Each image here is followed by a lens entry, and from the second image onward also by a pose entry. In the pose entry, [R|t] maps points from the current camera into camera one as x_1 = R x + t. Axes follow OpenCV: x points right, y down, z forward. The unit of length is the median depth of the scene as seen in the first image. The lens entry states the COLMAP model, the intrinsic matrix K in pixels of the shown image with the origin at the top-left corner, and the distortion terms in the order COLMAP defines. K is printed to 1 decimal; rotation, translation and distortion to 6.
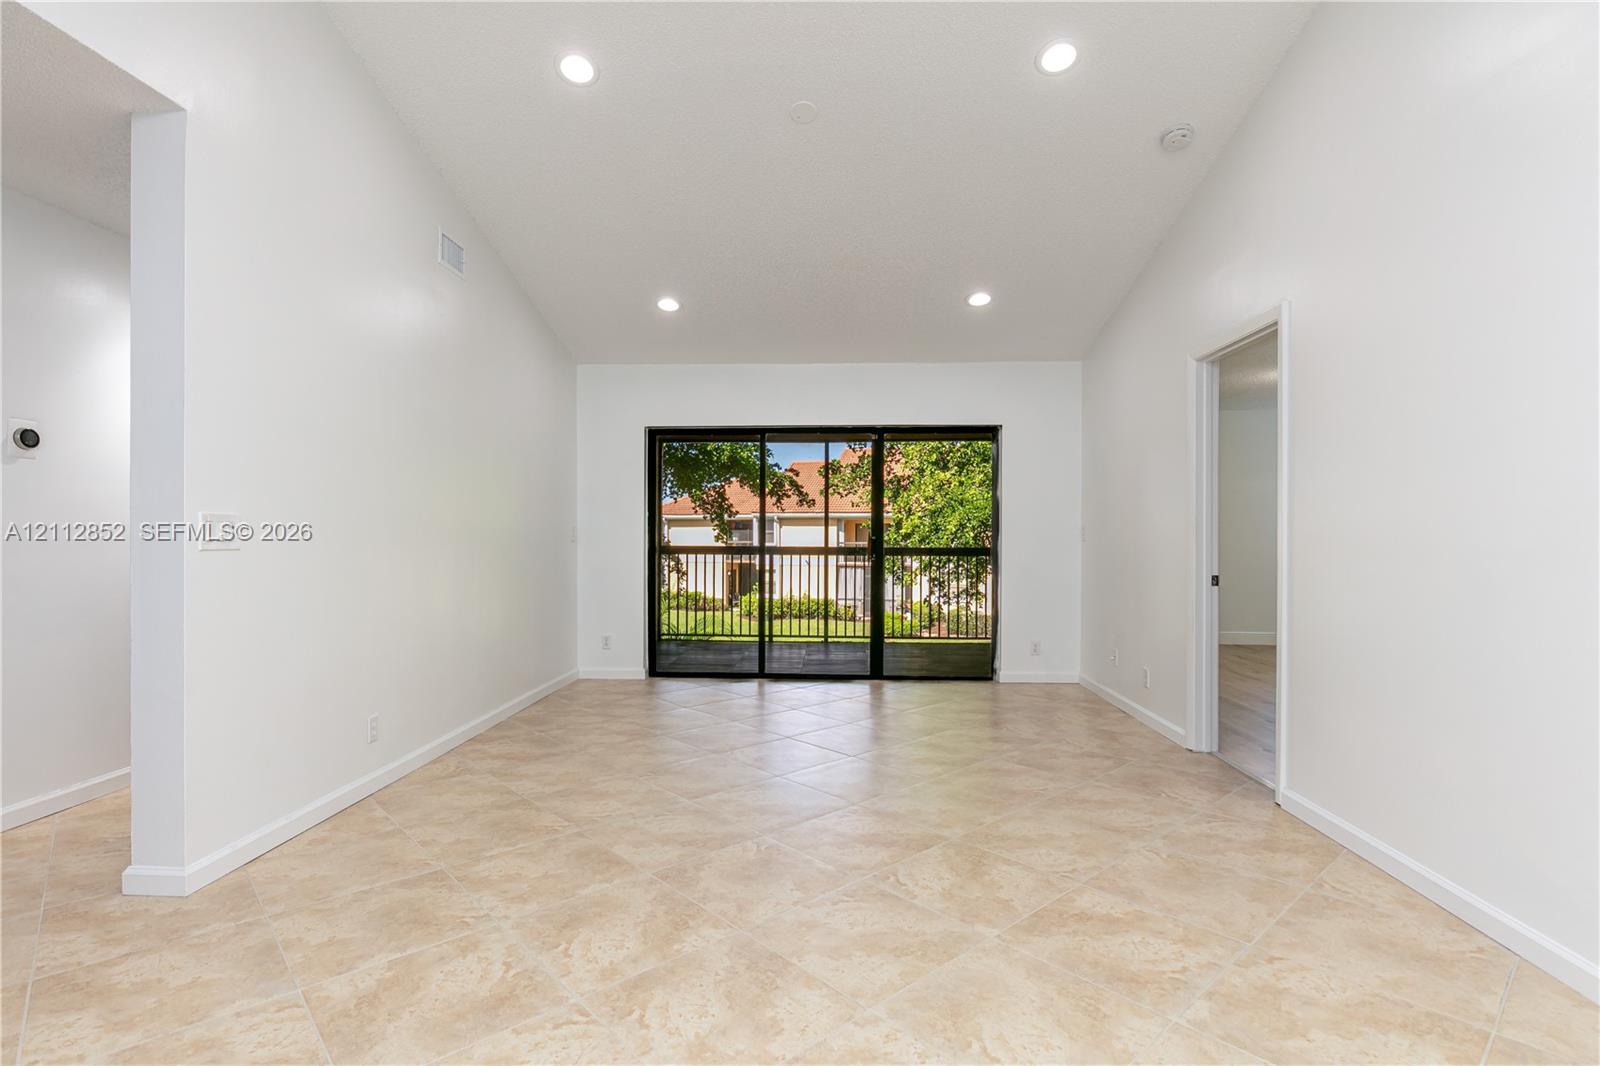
lens RADIAL K [[775.7, 0, 788.6], [0, 775.7, 534.5], [0, 0, 1]] dist [0.000234, -0.000506]
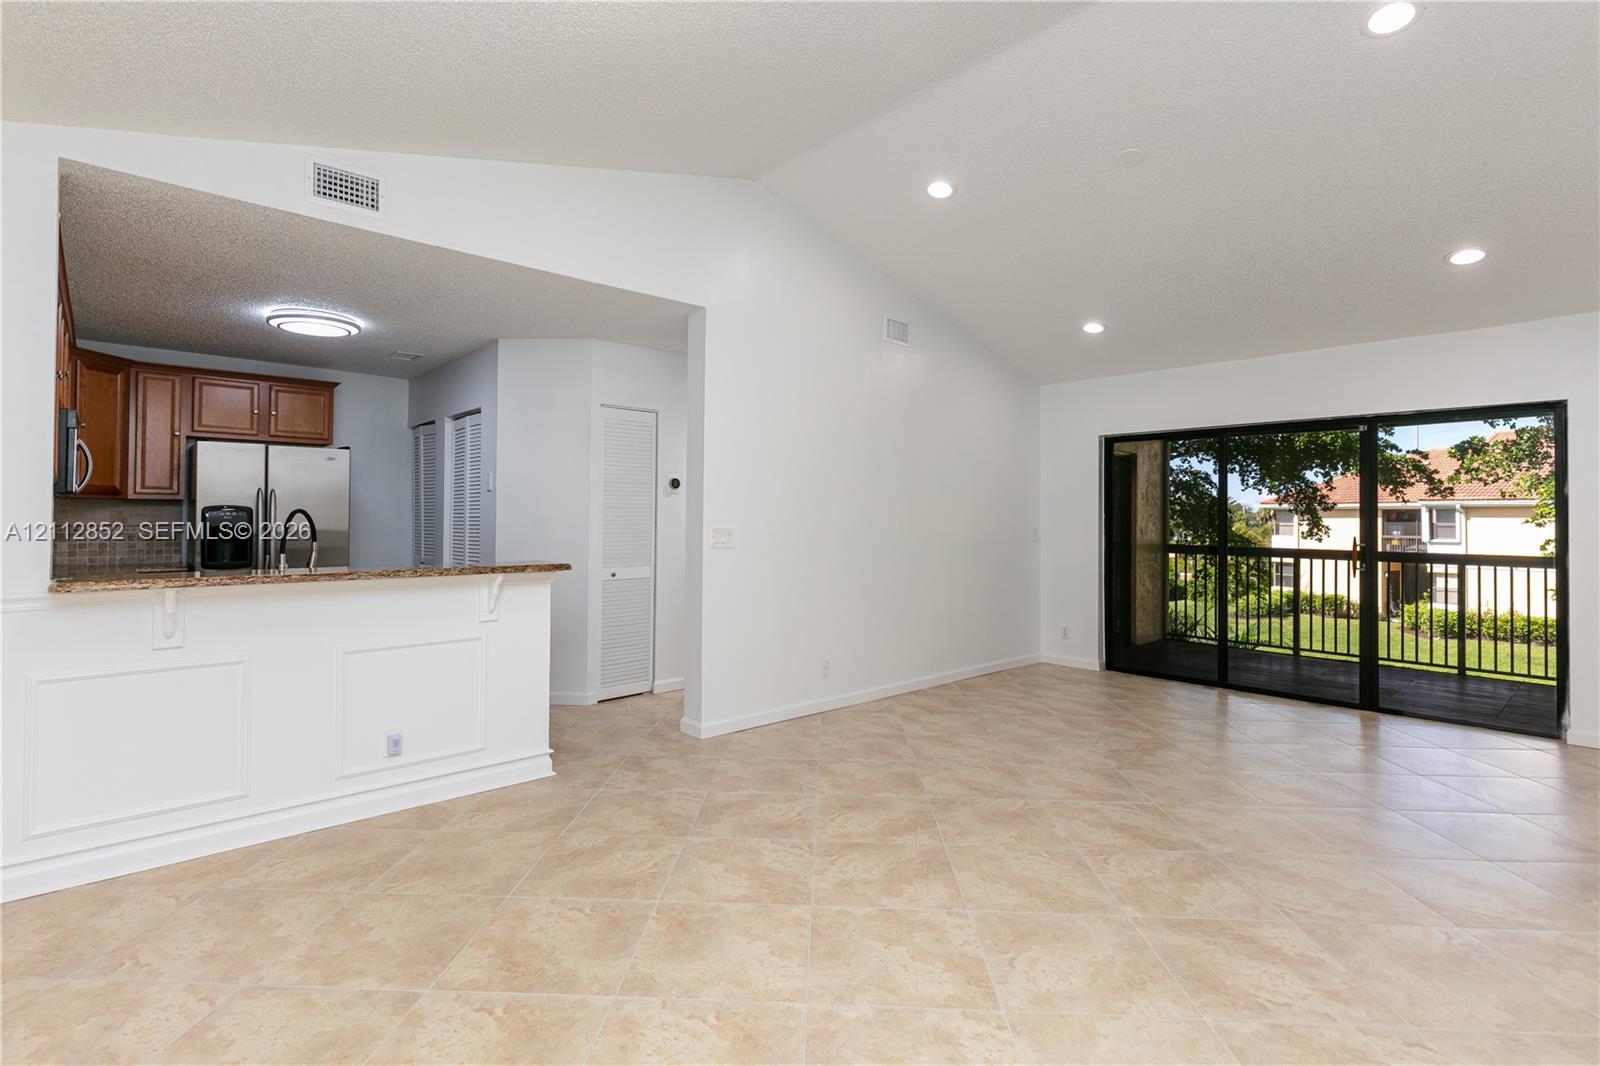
lens RADIAL K [[754.2, 0, 791.1], [0, 754.2, 506.2], [0, 0, 1]] dist [0.005357, -0.000742]
pose [[0.714305, -0.008789, -0.699780, 0.485755], [-0.006835, 0.999786, -0.019534, -0.036163], [0.699801, 0.018736, 0.714092, -0.097523]]
